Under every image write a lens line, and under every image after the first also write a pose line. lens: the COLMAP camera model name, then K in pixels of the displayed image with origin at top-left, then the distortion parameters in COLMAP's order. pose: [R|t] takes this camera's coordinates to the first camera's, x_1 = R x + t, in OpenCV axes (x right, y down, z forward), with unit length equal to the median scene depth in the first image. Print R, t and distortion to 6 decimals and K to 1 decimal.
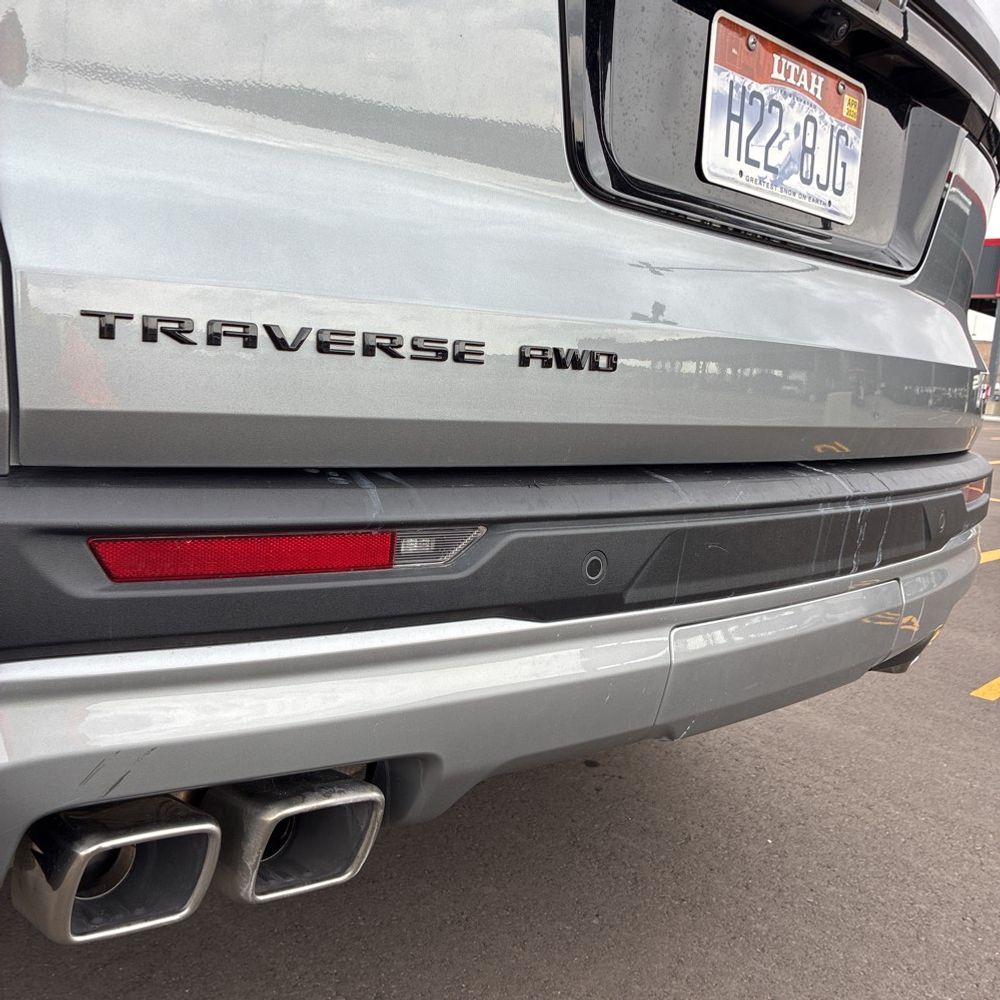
lens RADIAL K [[987.2, 0, 500.0], [0, 987.2, 500.0], [0, 0, 1]] dist [0.028080, 0.002186]
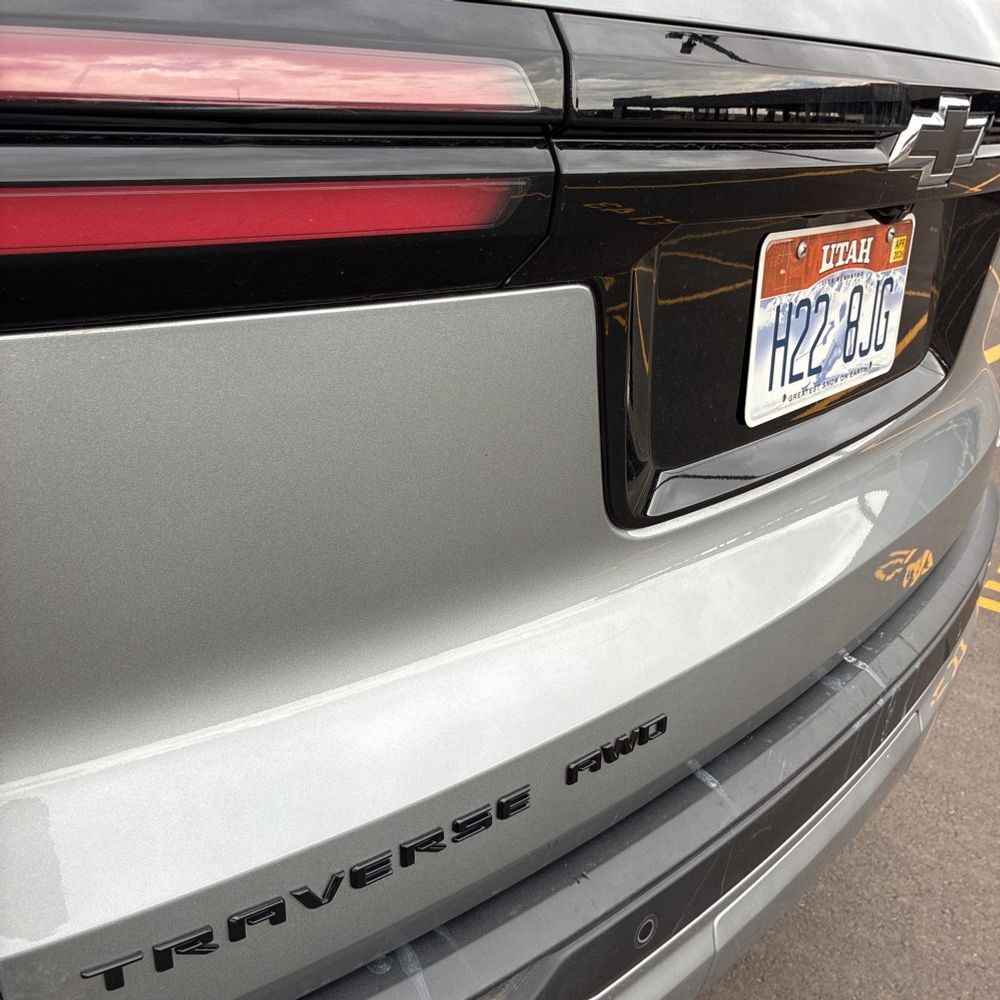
lens RADIAL K [[987.2, 0, 500.0], [0, 987.2, 500.0], [0, 0, 1]] dist [0.028080, 0.002186]
pose [[0.997053, -0.060718, 0.046888, -0.047025], [0.047976, 0.970445, 0.236505, -0.421075], [-0.059863, -0.233559, 0.970498, 0.140340]]
